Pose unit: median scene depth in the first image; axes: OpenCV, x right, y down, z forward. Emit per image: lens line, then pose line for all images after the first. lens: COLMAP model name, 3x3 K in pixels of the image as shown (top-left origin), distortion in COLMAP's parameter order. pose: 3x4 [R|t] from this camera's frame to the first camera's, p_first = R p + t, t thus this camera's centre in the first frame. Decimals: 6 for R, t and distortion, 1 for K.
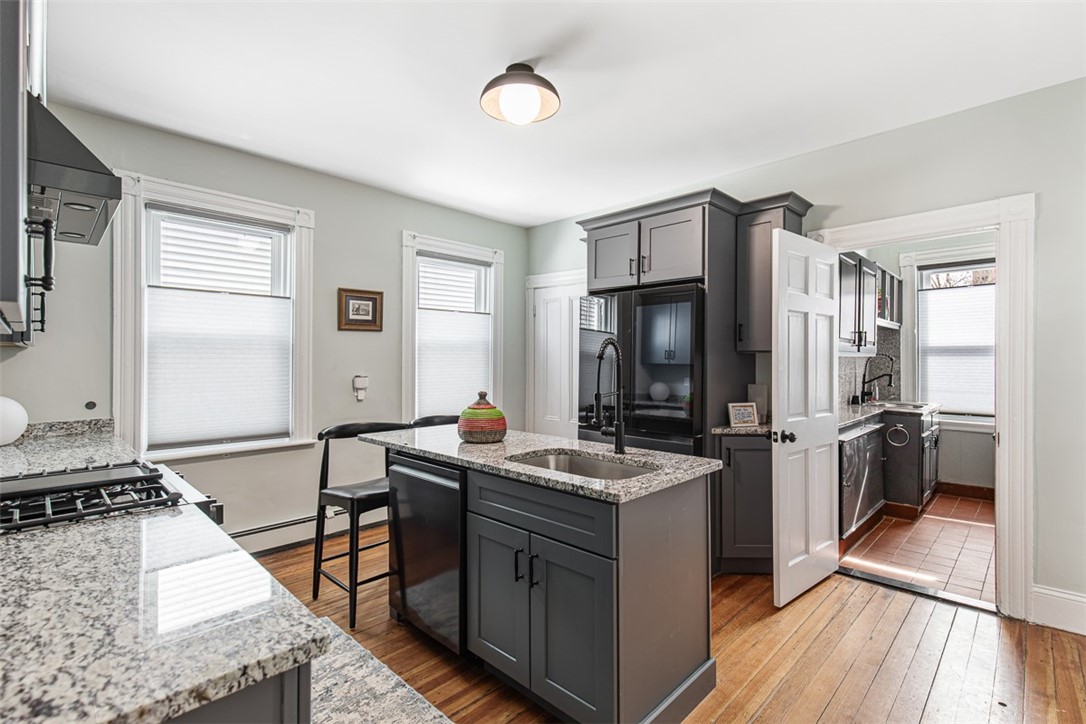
lens RADIAL K [[504.5, 0, 543.3], [0, 504.5, 359.8], [0, 0, 1]] dist [0.009730, 0.000027]
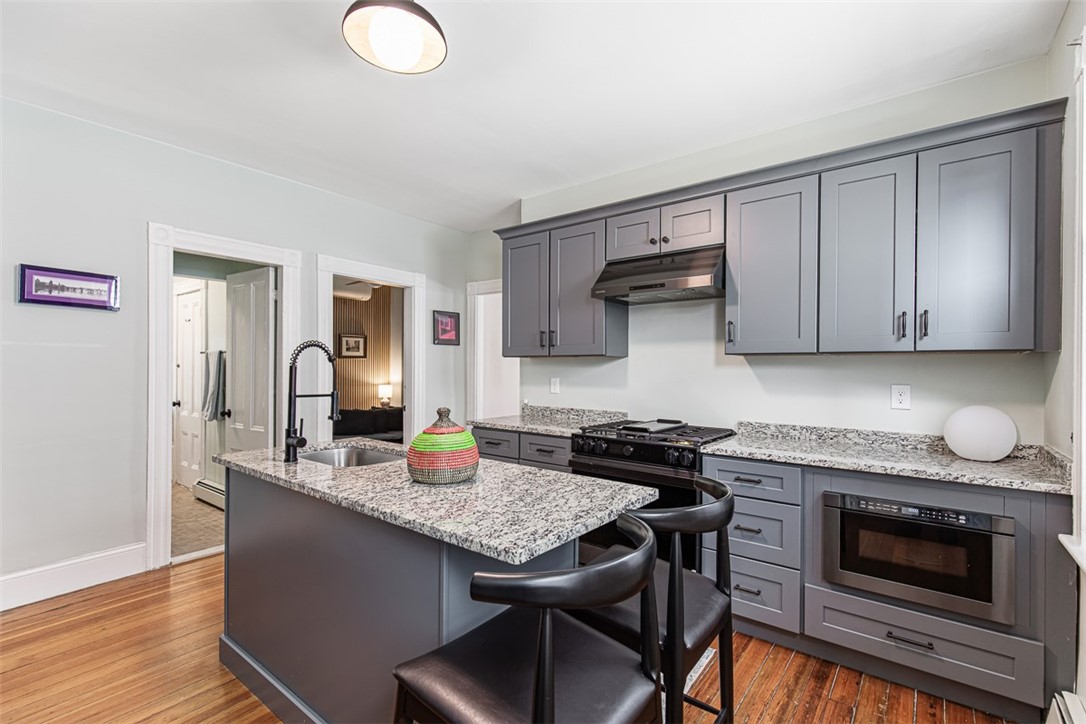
lens RADIAL K [[490.1, 0, 540.0], [0, 490.1, 364.3], [0, 0, 1]] dist [-0.000239, -0.000310]
pose [[-0.993757, -0.003992, -0.111498, -0.133600], [-0.004300, 0.999988, 0.002522, -0.002365], [0.111486, 0.002986, -0.993761, 1.143068]]
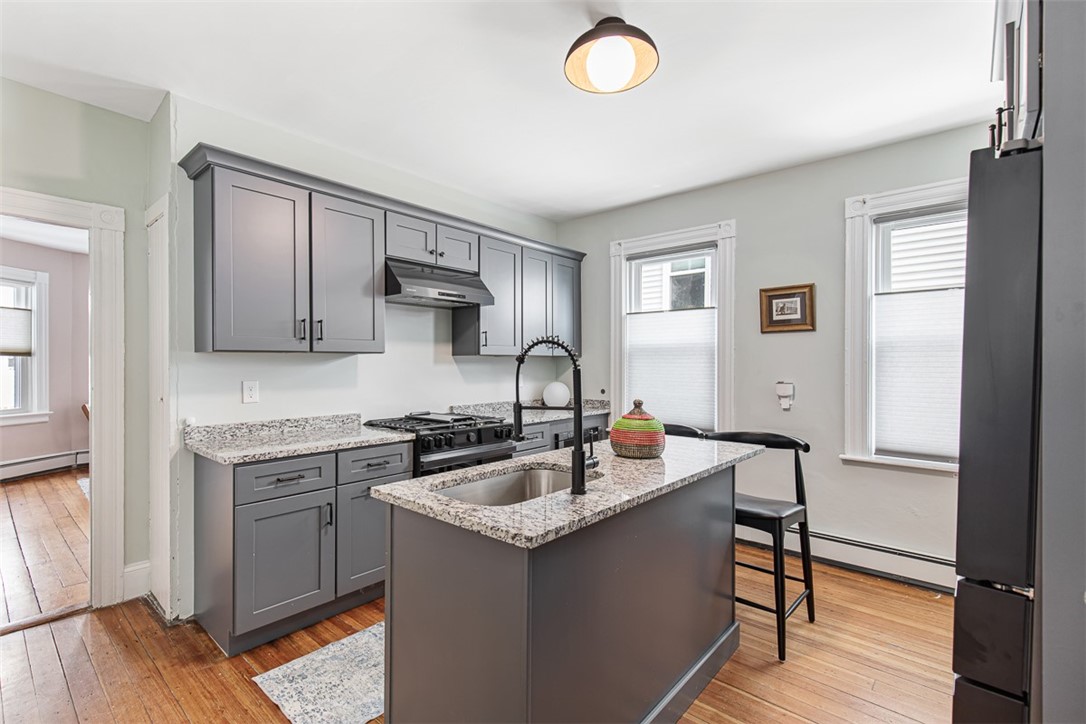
lens RADIAL K [[490.1, 0, 540.0], [0, 490.1, 364.3], [0, 0, 1]] dist [-0.000239, -0.000310]
pose [[0.061662, 0.002959, -0.998093, 0.487709], [-0.003340, 0.999991, 0.002758, -0.001046], [0.998091, 0.003163, 0.061672, 0.517020]]
